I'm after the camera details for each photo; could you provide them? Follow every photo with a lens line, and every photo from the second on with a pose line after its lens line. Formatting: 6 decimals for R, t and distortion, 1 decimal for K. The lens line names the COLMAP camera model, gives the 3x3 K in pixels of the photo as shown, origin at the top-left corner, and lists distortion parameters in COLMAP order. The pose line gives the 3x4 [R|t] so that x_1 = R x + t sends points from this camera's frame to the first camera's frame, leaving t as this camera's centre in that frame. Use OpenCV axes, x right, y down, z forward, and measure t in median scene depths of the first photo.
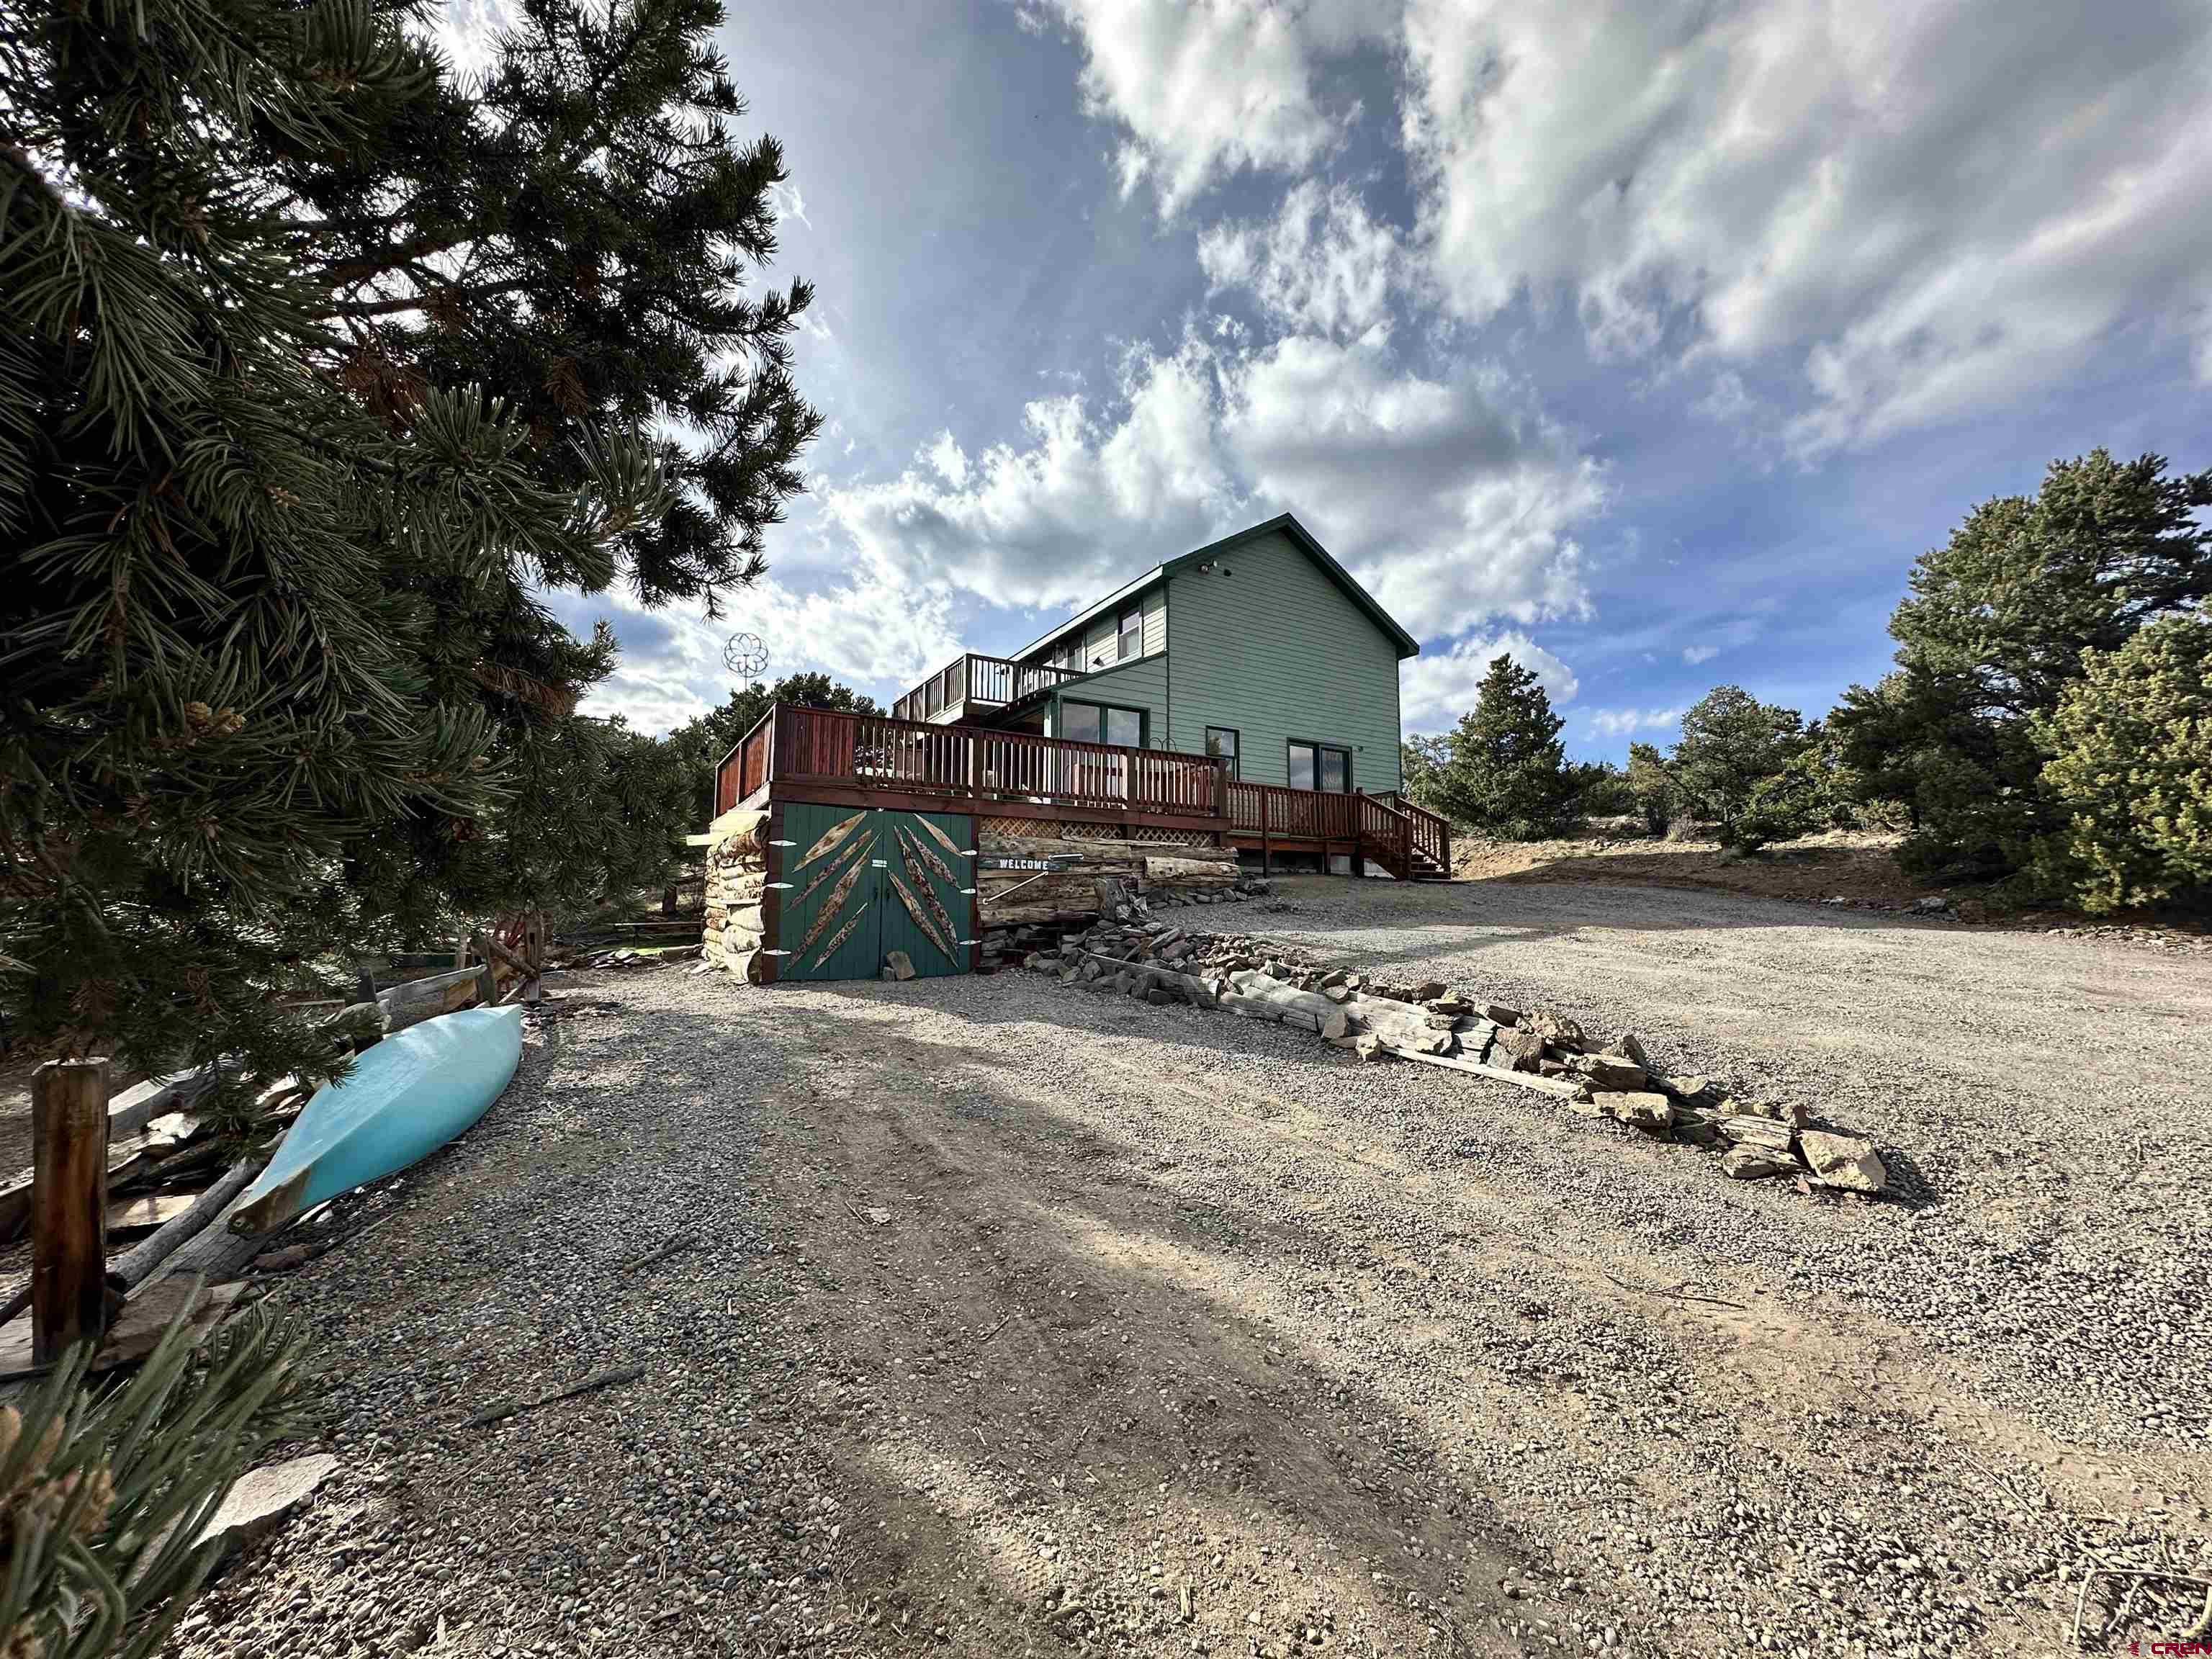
lens RADIAL K [[887.9, 0, 1110.0], [0, 887.9, 833.6], [0, 0, 1]] dist [-0.006865, 0.001881]
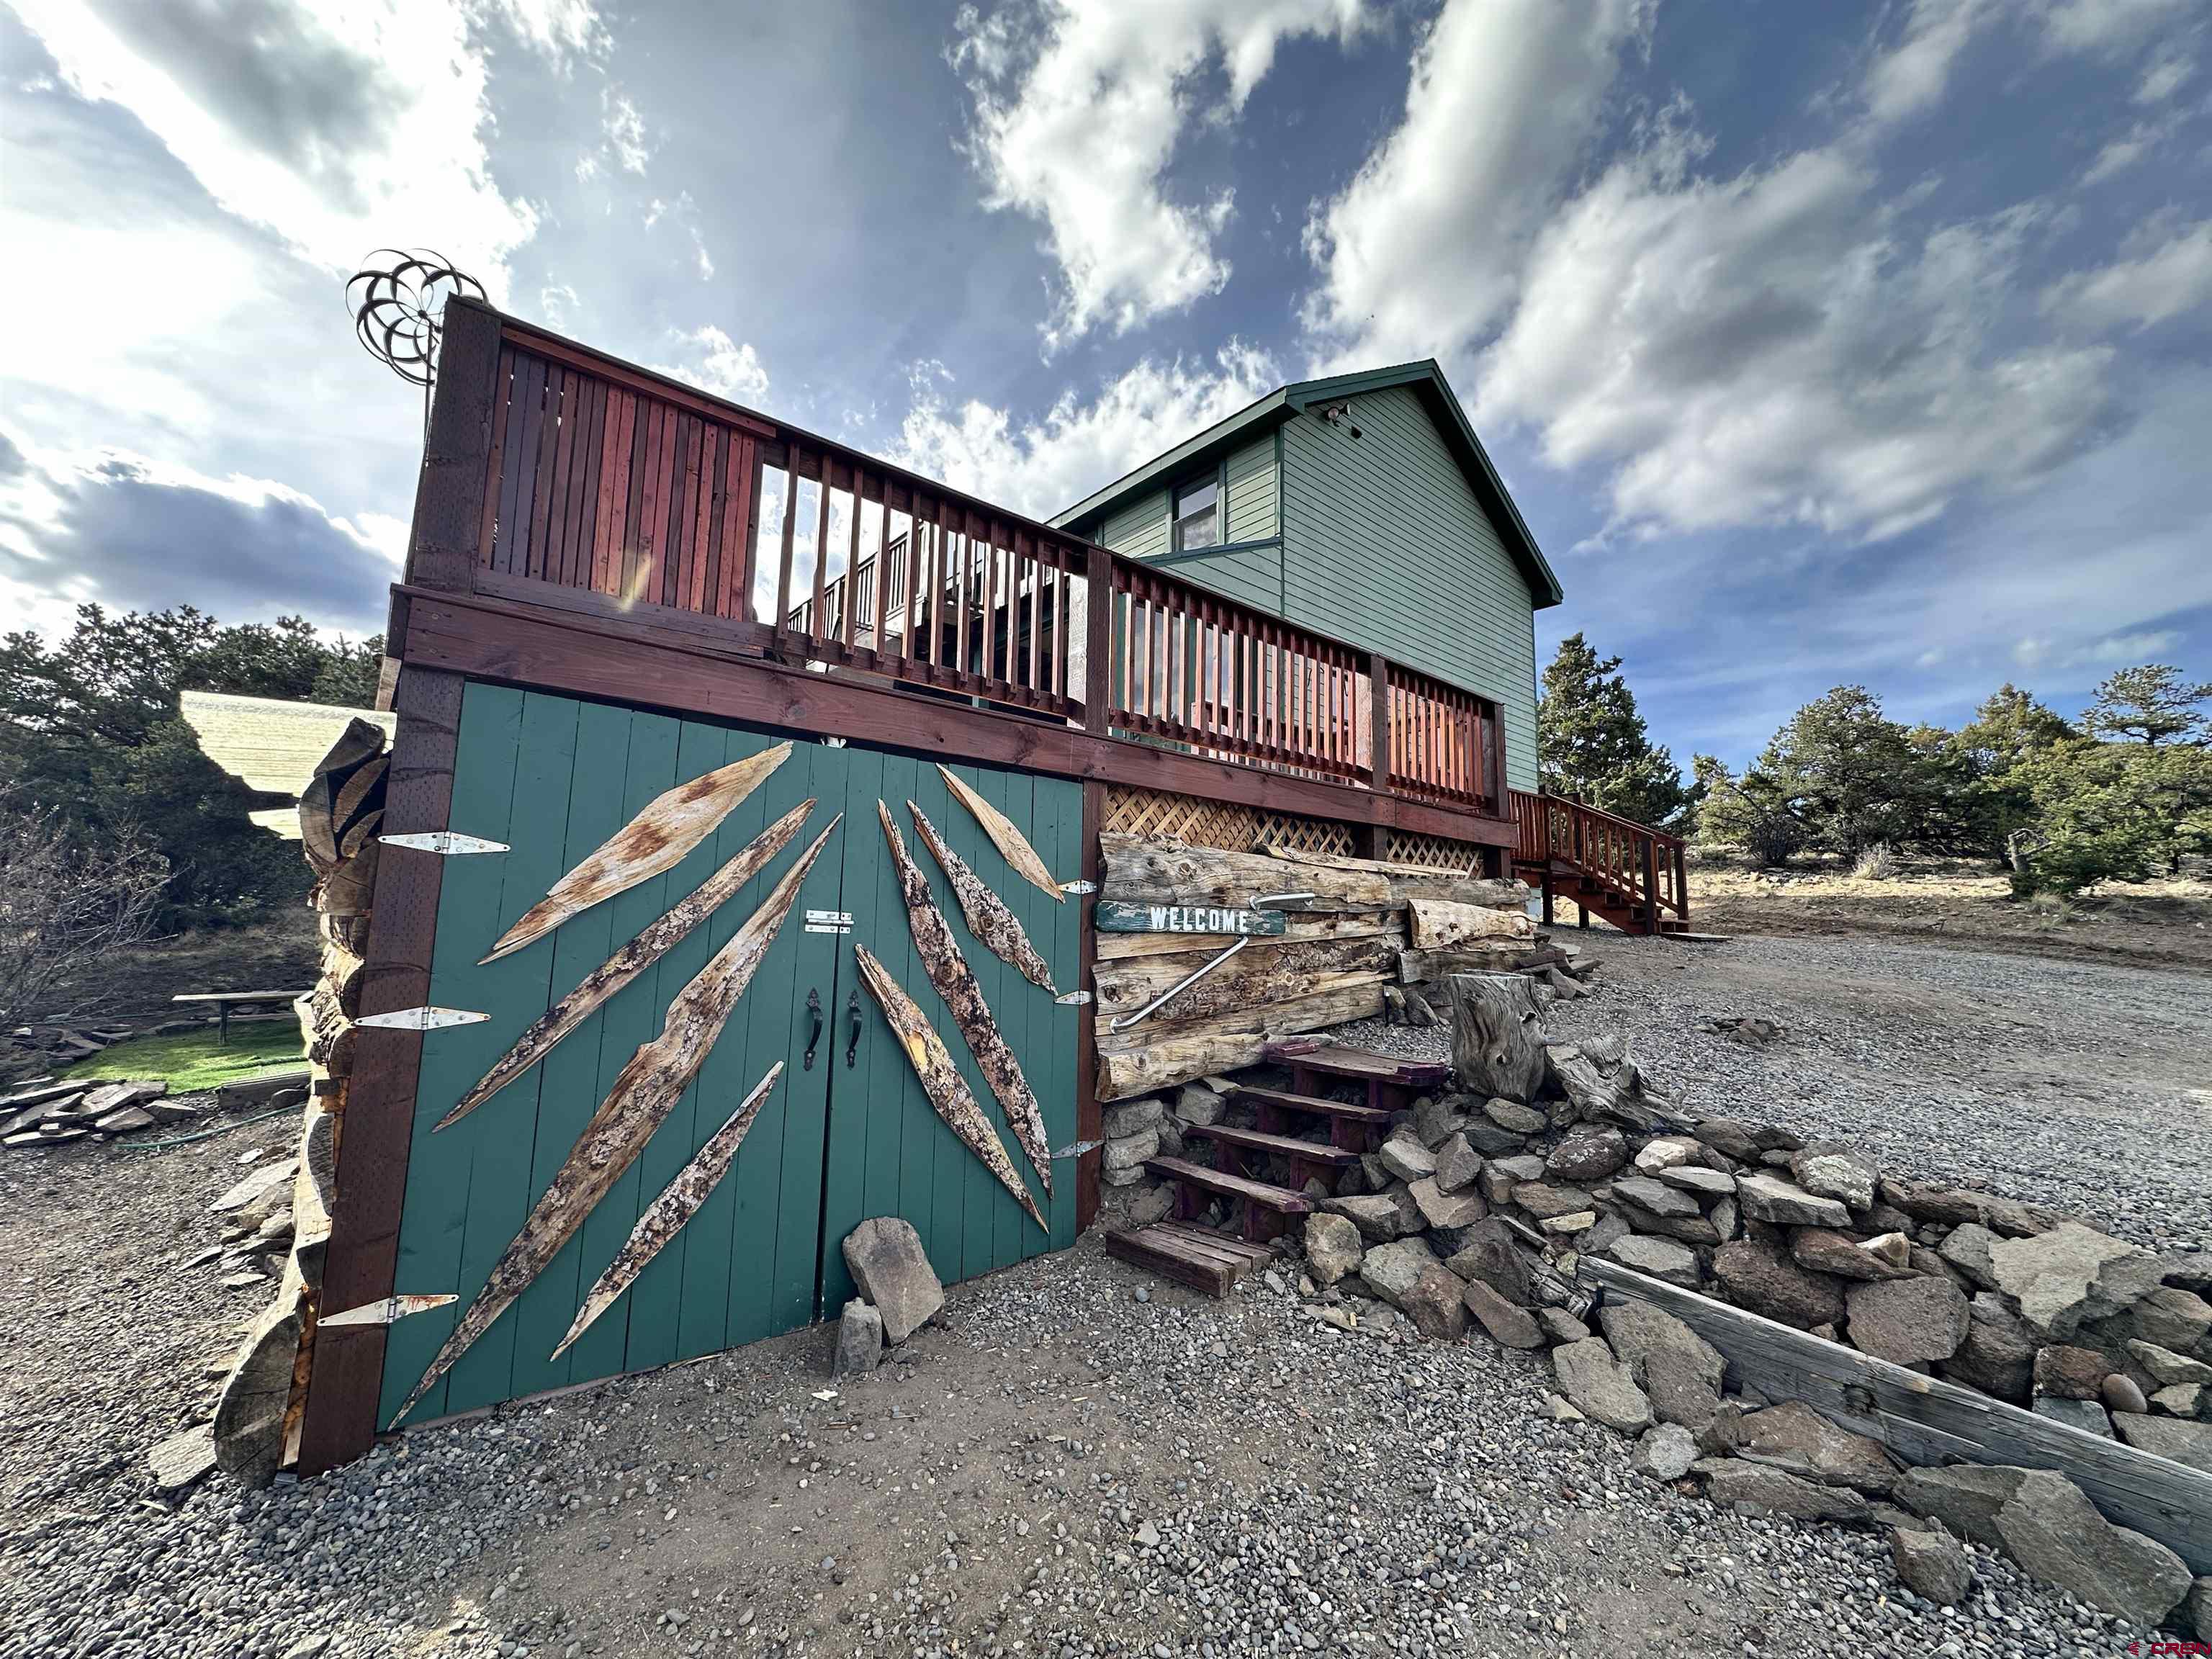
lens RADIAL K [[887.9, 0, 1110.0], [0, 887.9, 833.6], [0, 0, 1]] dist [-0.006865, 0.001881]
pose [[0.985681, 0.034838, 0.164984, -0.201737], [-0.032623, 0.999338, -0.016116, 0.005480], [-0.165436, 0.010503, 0.986165, 0.643368]]
